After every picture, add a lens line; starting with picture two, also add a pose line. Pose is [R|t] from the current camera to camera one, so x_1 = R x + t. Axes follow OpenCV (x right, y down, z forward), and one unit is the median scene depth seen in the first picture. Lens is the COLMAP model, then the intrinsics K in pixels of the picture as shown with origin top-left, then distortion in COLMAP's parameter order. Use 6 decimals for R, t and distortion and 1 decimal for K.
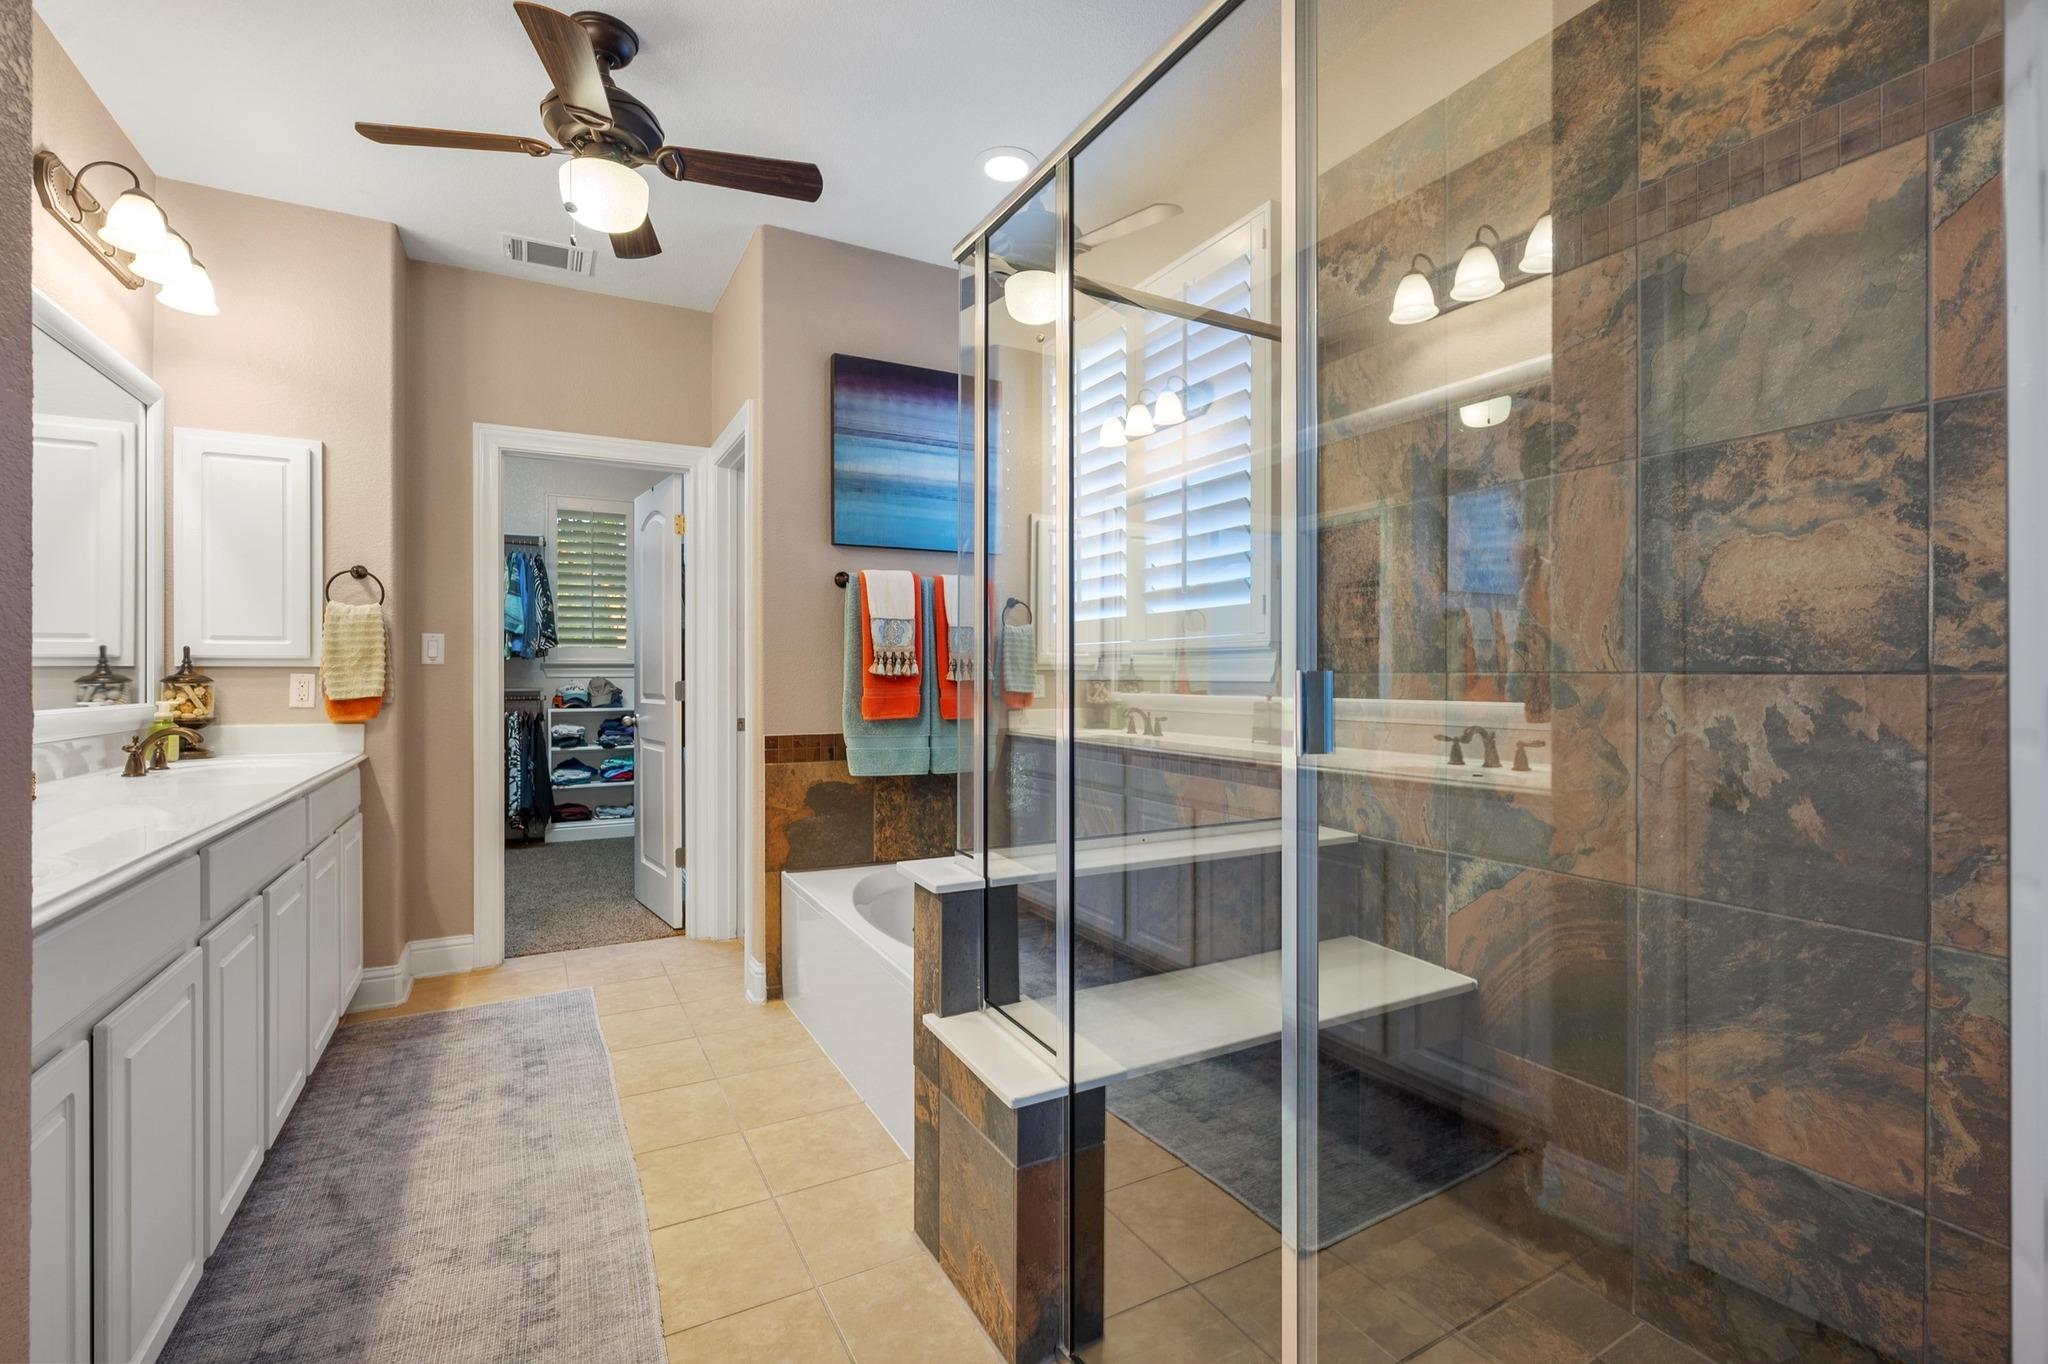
lens RADIAL K [[914.2, 0, 1025.7], [0, 914.2, 677.1], [0, 0, 1]] dist [0.000443, -0.001009]
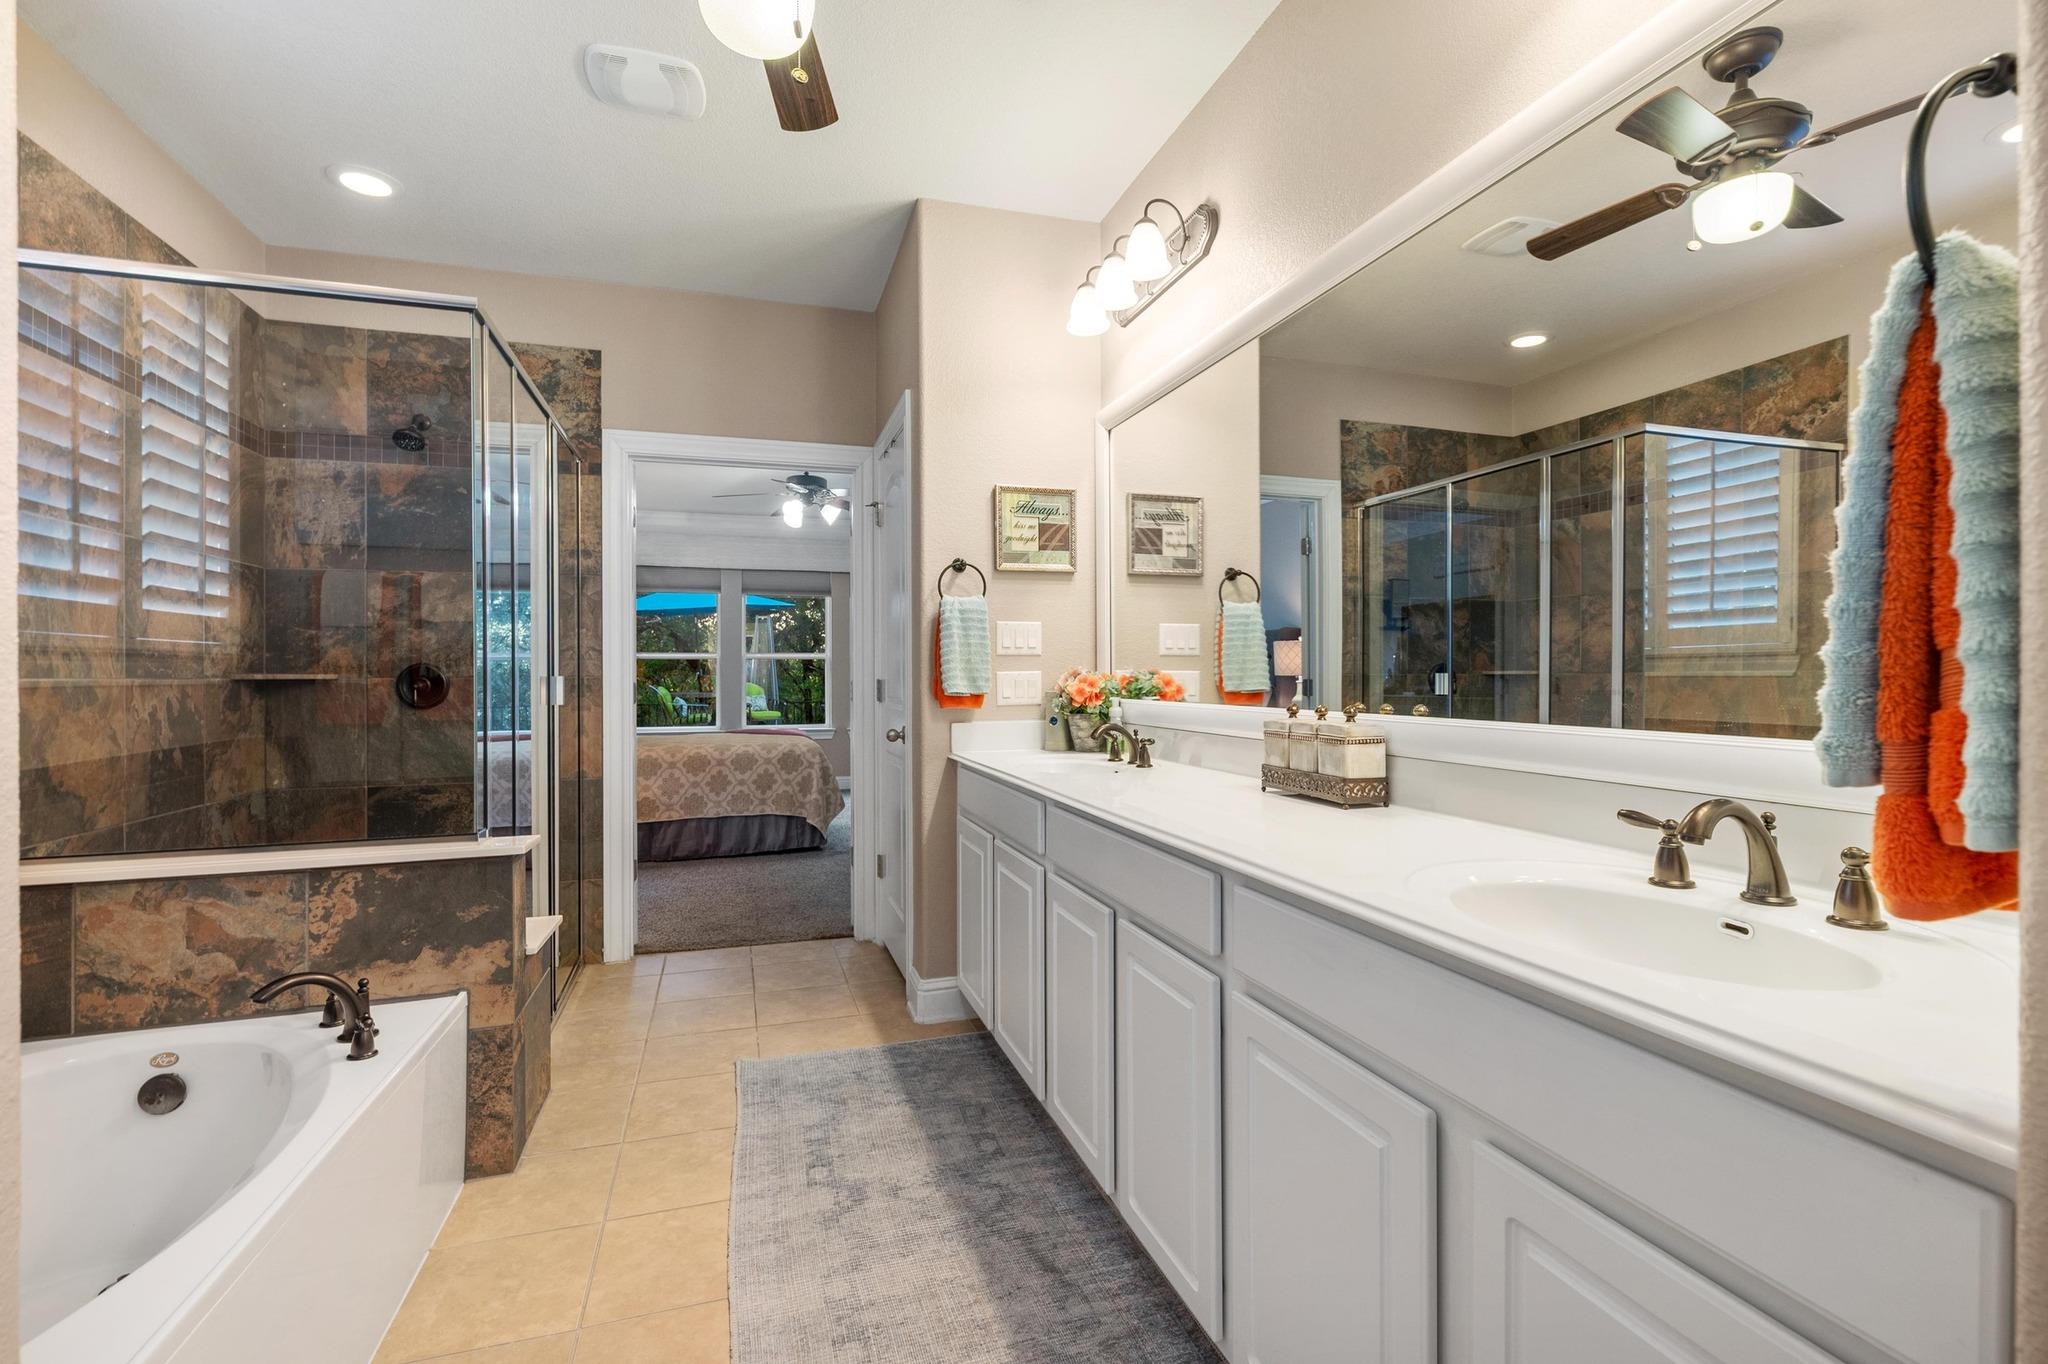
lens RADIAL K [[914.2, 0, 1027.3], [0, 914.2, 677.3], [0, 0, 1]] dist [0.000443, -0.001009]
pose [[-0.982587, 0.006656, 0.185682, -0.953391], [0.009262, 0.999870, 0.013173, -0.012393], [-0.185570, 0.014664, -0.982522, 1.972364]]
